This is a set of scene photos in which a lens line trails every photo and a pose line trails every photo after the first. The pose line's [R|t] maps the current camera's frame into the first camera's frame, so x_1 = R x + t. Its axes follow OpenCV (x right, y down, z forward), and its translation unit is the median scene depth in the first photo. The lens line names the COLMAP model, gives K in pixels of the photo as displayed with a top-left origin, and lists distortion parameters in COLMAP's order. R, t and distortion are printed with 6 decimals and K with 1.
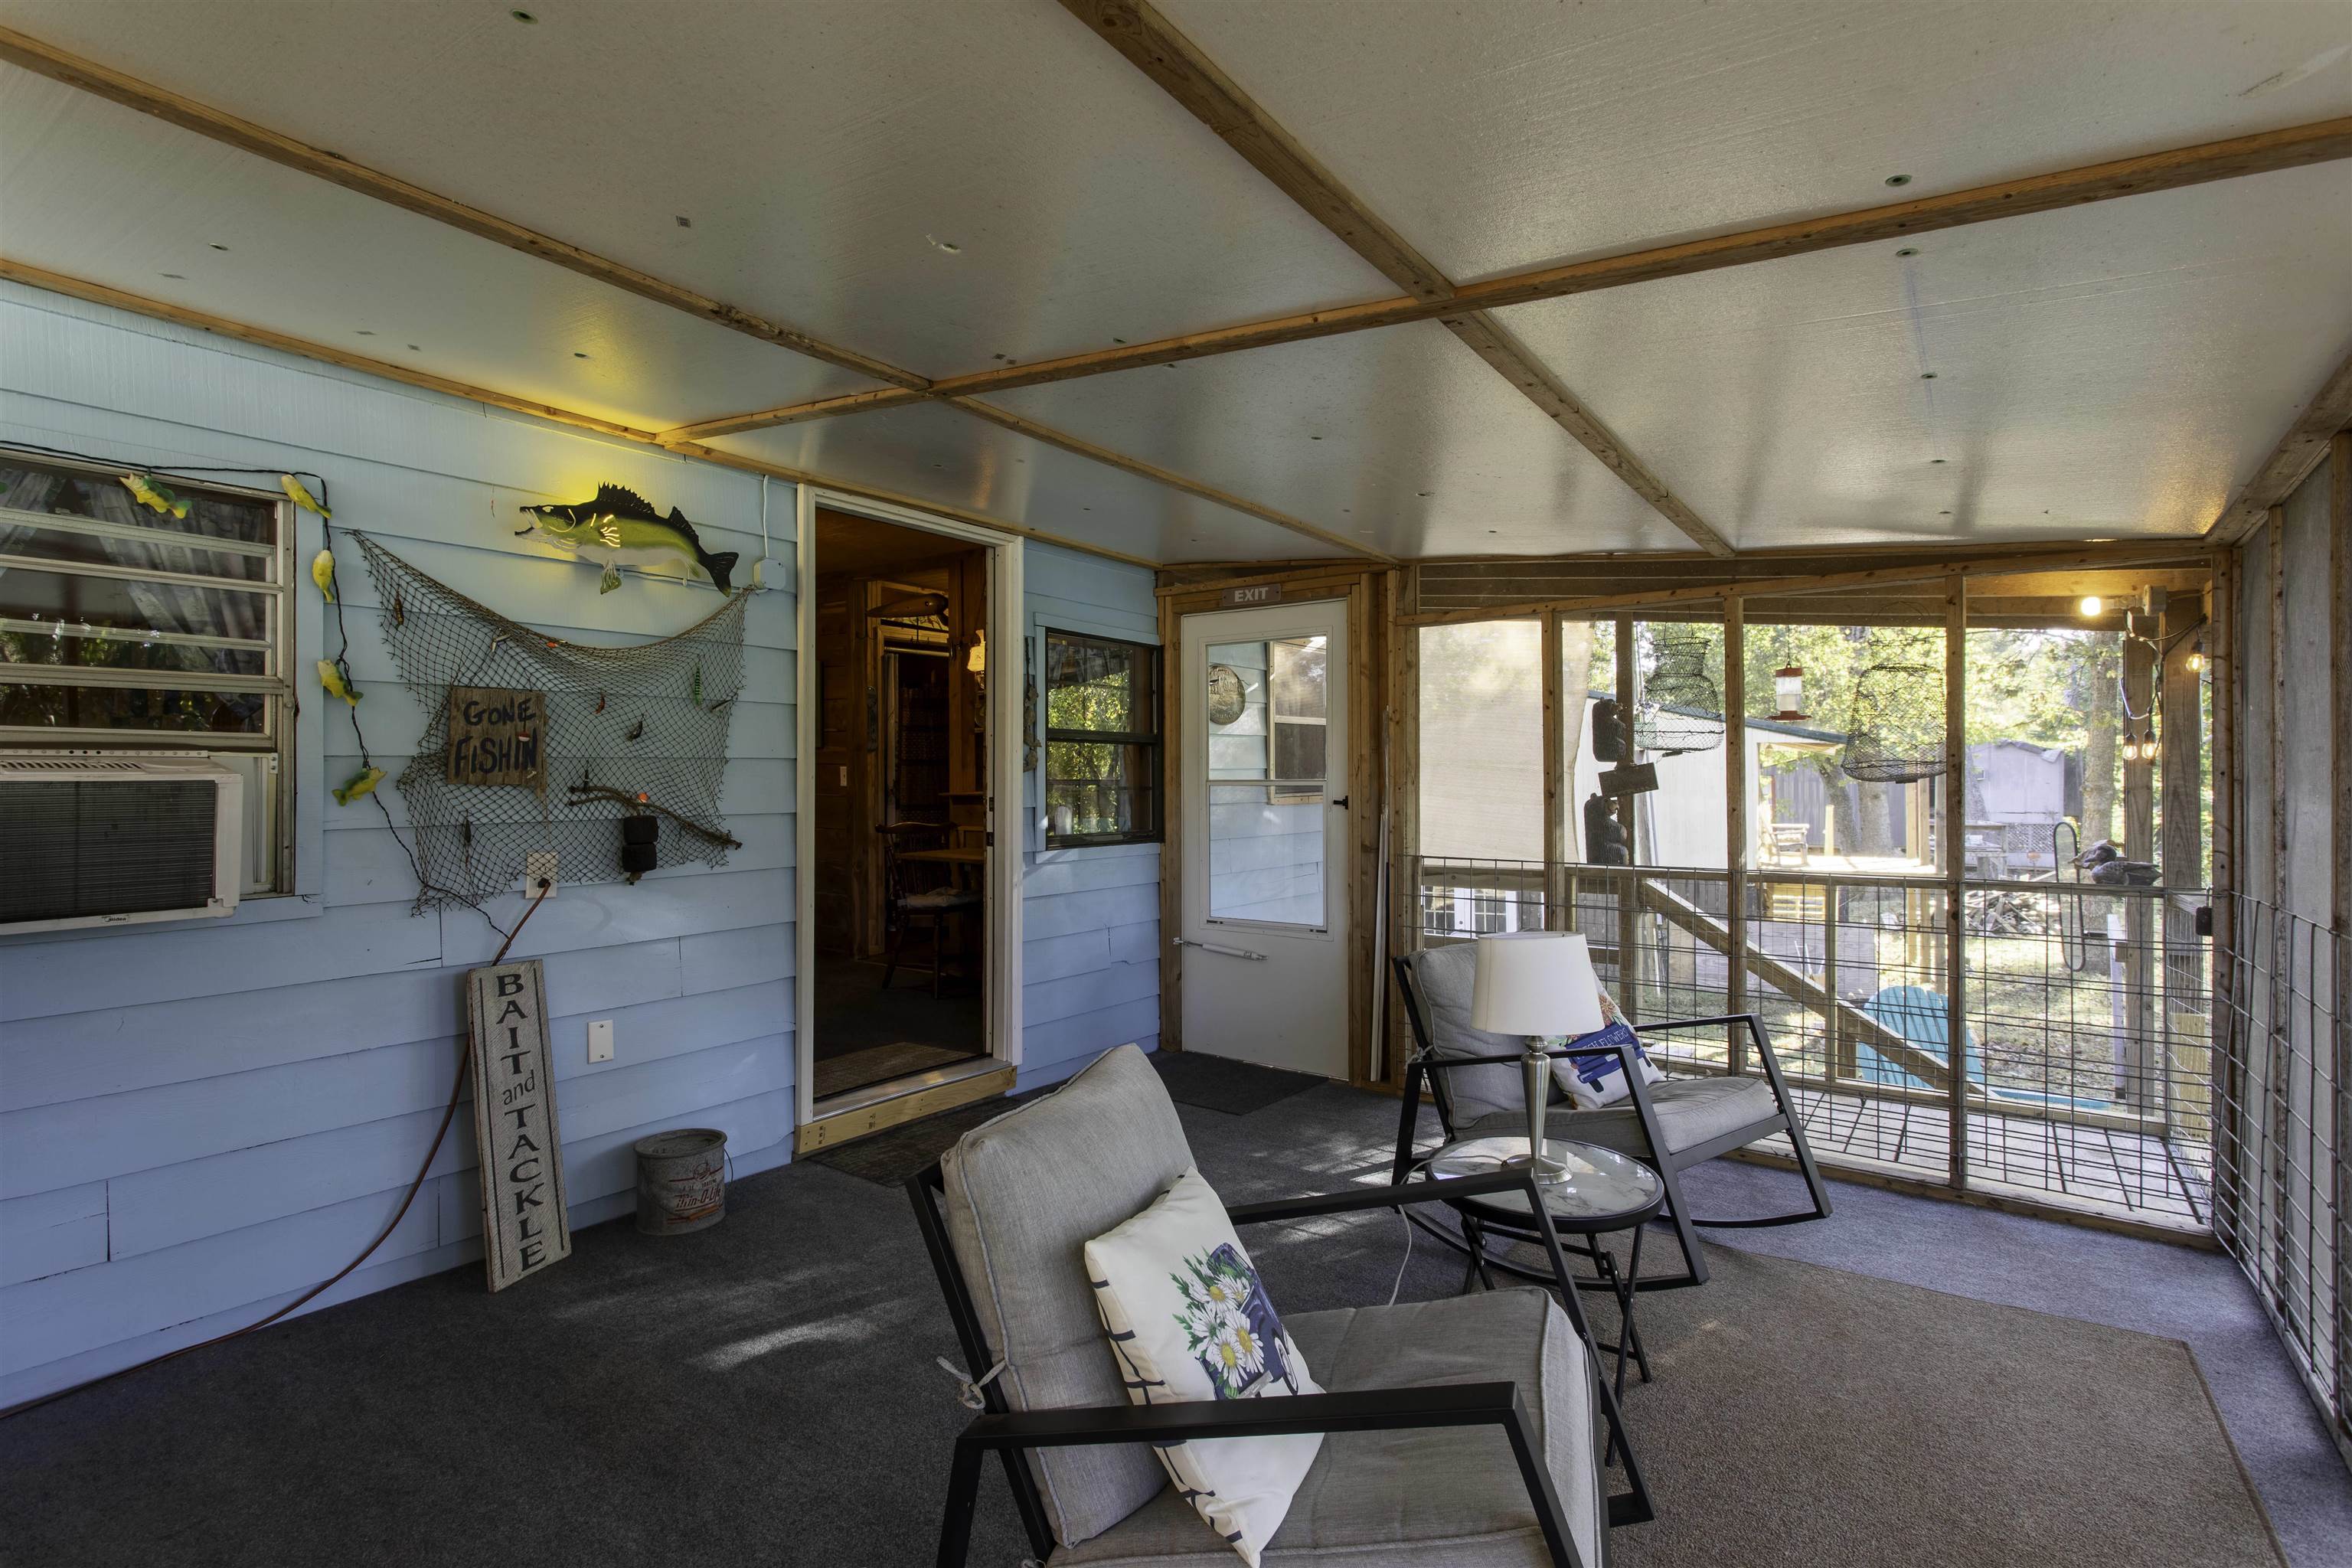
lens RADIAL K [[1135.1, 0, 1176.0], [0, 1135.1, 784.0], [0, 0, 1]] dist [0.004450, 0.001262]
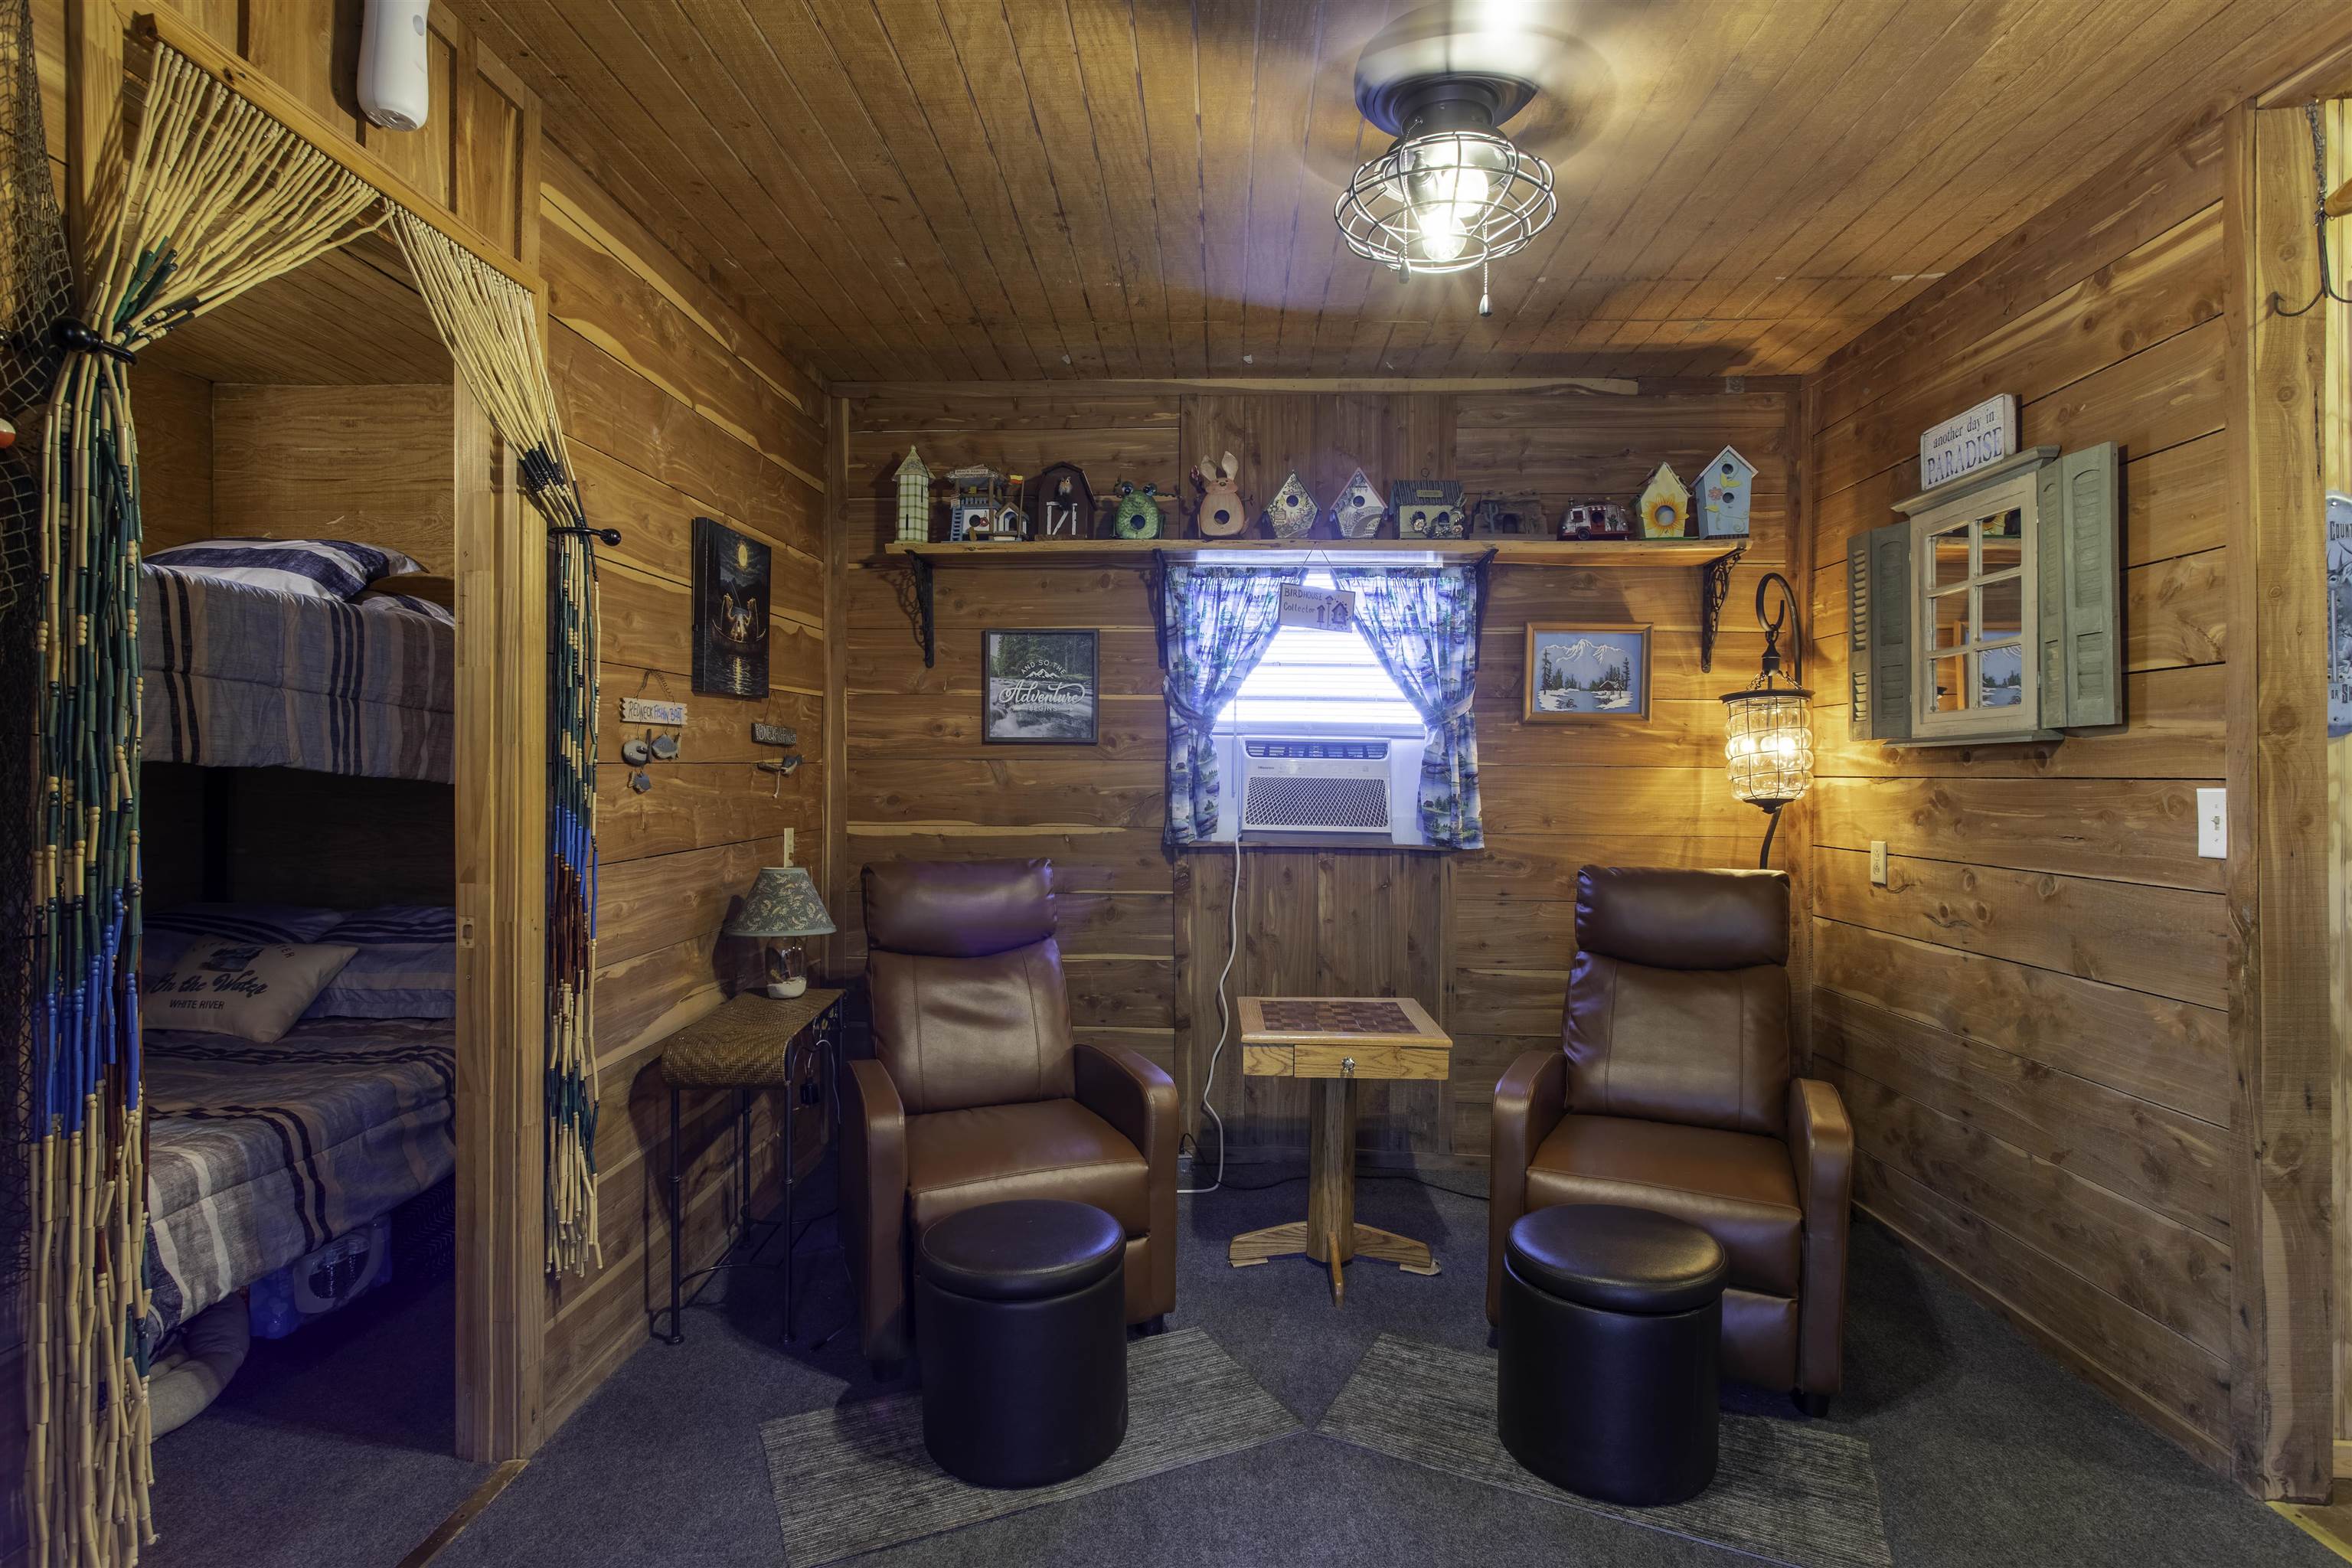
lens RADIAL K [[1207.6, 0, 1185.9], [0, 1207.6, 784.1], [0, 0, 1]] dist [-0.002912, 0.000849]
pose [[0.550170, 0.000195, -0.835053, -0.182815], [-0.003567, 0.999991, -0.002117, -0.014956], [0.835045, 0.004143, 0.550166, 0.621260]]
